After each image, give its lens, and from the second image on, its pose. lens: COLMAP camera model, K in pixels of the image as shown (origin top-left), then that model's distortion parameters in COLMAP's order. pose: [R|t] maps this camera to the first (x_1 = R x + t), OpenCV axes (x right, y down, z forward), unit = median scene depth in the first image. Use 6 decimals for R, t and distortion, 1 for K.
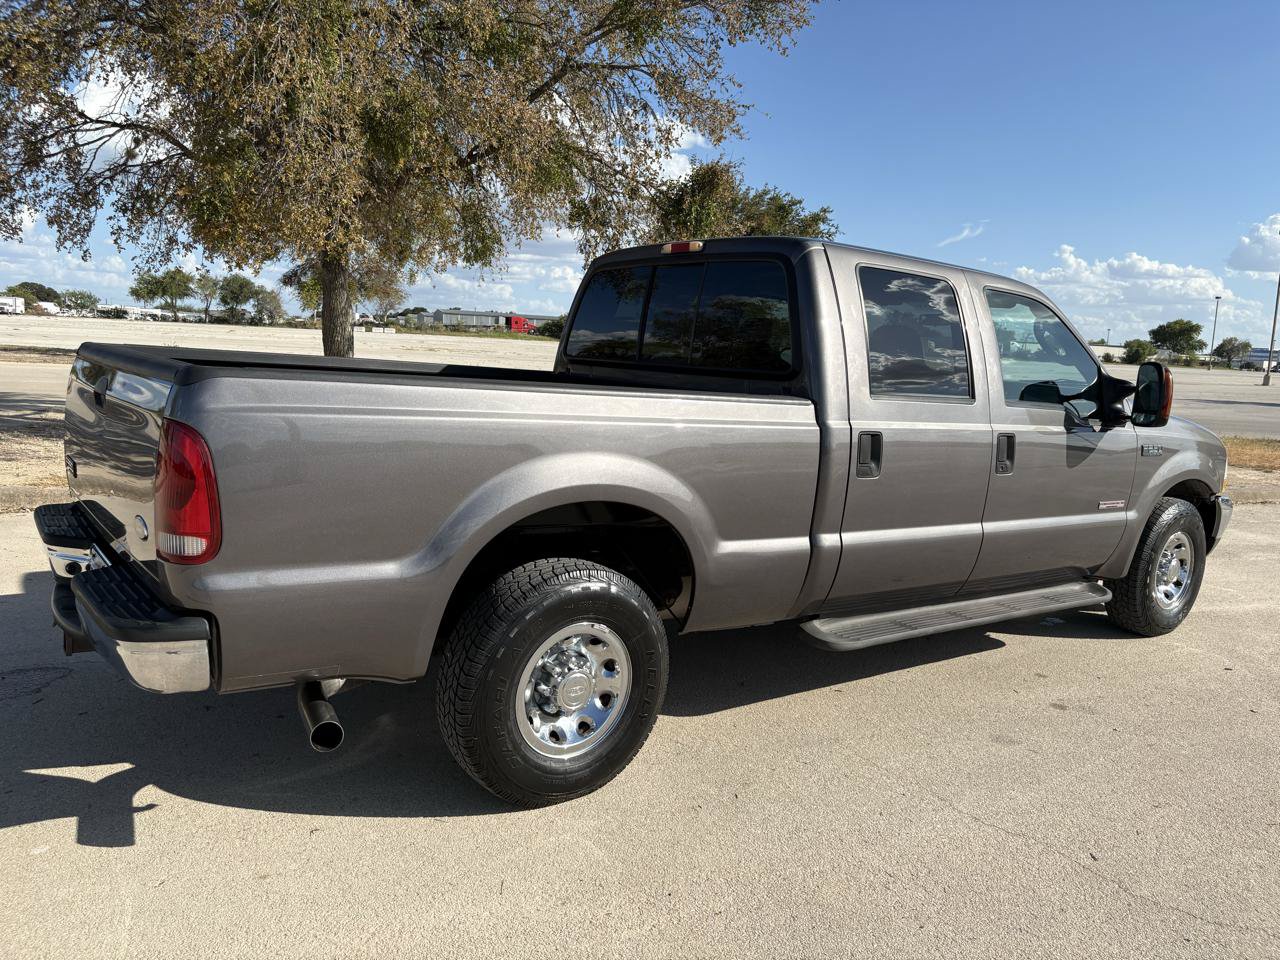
lens RADIAL K [[977.6, 0, 645.2], [0, 977.6, 493.1], [0, 0, 1]] dist [0.026677, -0.020796]
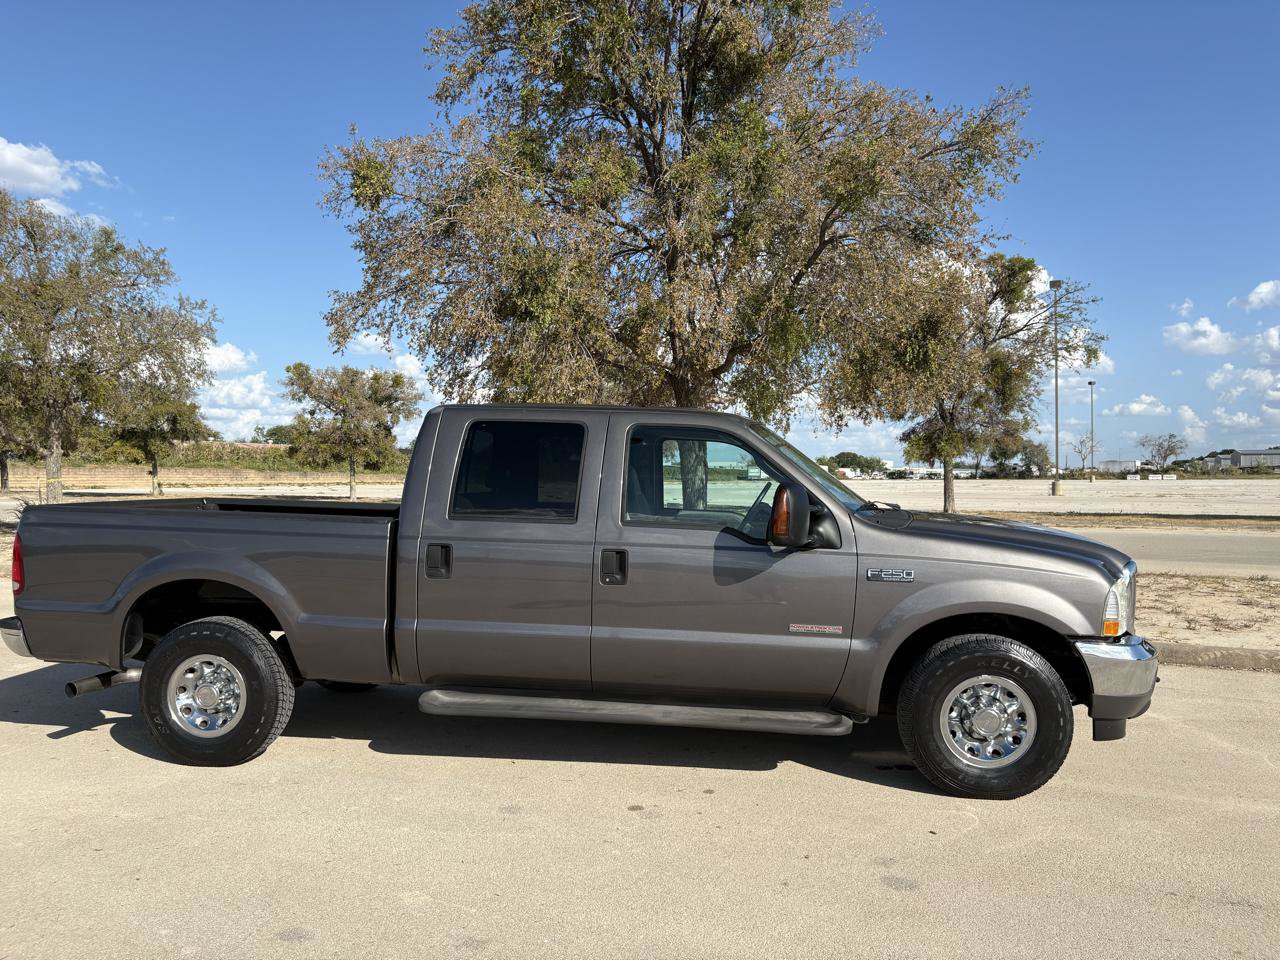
lens RADIAL K [[977.6, 0, 643.0], [0, 977.6, 499.8], [0, 0, 1]] dist [0.026677, -0.020796]
pose [[0.717781, -0.032209, -0.695524, 0.911152], [-0.070640, 0.990406, -0.118765, 0.010683], [0.692677, 0.134379, 0.708619, 0.164144]]
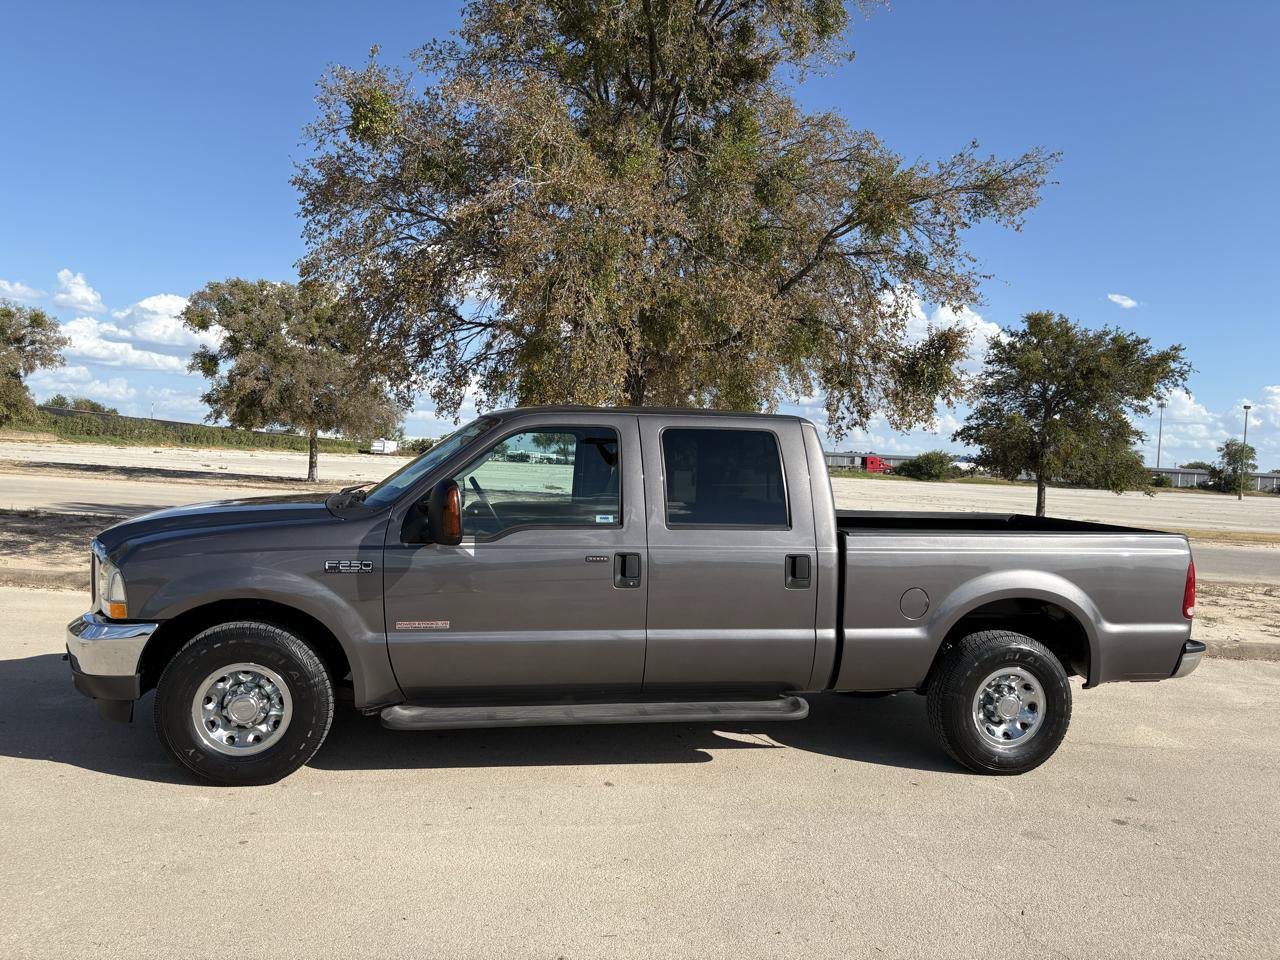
lens RADIAL K [[977.6, 0, 644.6], [0, 977.6, 495.7], [0, 0, 1]] dist [0.026677, -0.020796]
pose [[0.934882, 0.010417, -0.354805, 0.241784], [-0.059448, 0.990046, -0.127574, 0.020993], [0.349945, 0.140359, 0.926196, -0.206290]]
